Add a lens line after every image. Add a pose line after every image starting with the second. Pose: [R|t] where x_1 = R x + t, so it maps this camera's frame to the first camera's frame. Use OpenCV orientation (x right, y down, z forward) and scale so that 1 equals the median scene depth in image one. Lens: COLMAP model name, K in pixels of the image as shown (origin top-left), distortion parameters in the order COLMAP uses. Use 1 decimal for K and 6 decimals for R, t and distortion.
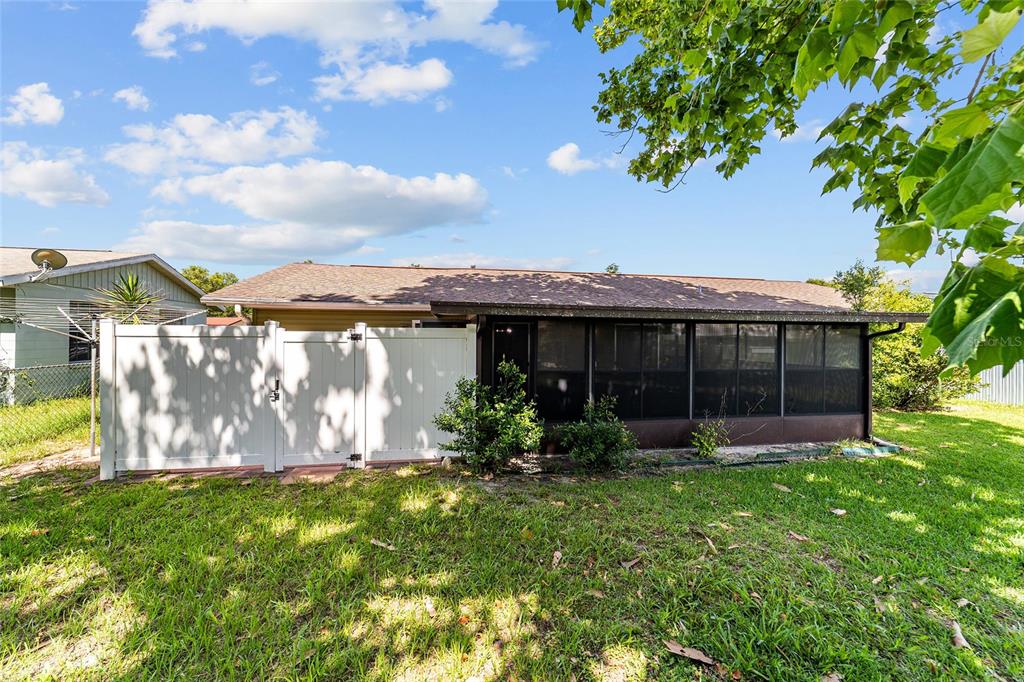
lens RADIAL K [[397.6, 0, 514.4], [0, 397.6, 338.1], [0, 0, 1]] dist [-0.003732, 0.002024]
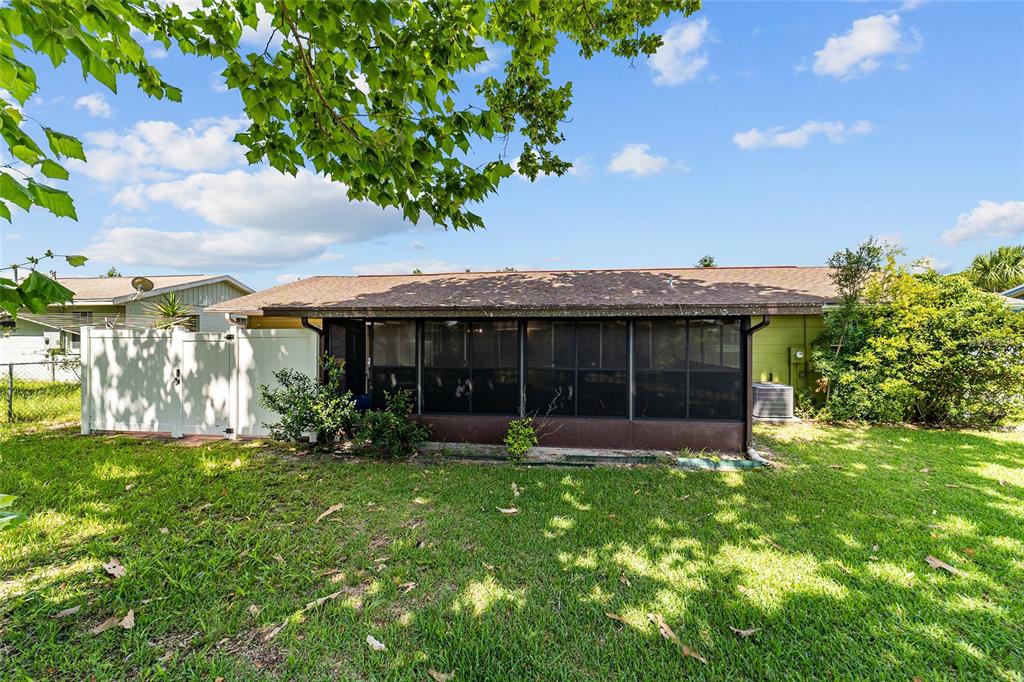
lens RADIAL K [[397.6, 0, 512.3], [0, 397.6, 347.7], [0, 0, 1]] dist [-0.003732, 0.002024]
pose [[0.957762, -0.000712, -0.287561, 0.824438], [0.006737, 0.999778, 0.019965, 0.011687], [0.287483, -0.021059, 0.957554, 0.045779]]
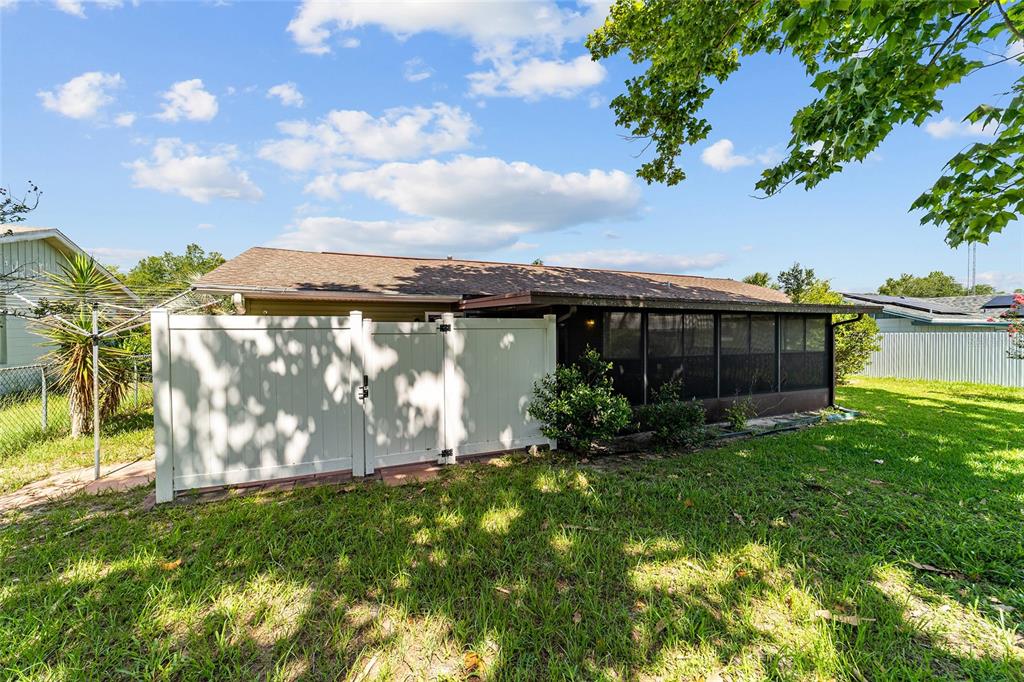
lens RADIAL K [[397.6, 0, 517.1], [0, 397.6, 337.8], [0, 0, 1]] dist [-0.003732, 0.002024]
pose [[0.973738, -0.014186, 0.227231, -0.441372], [0.010855, 0.999815, 0.015900, 0.007332], [-0.227414, -0.013016, 0.973711, 0.023993]]
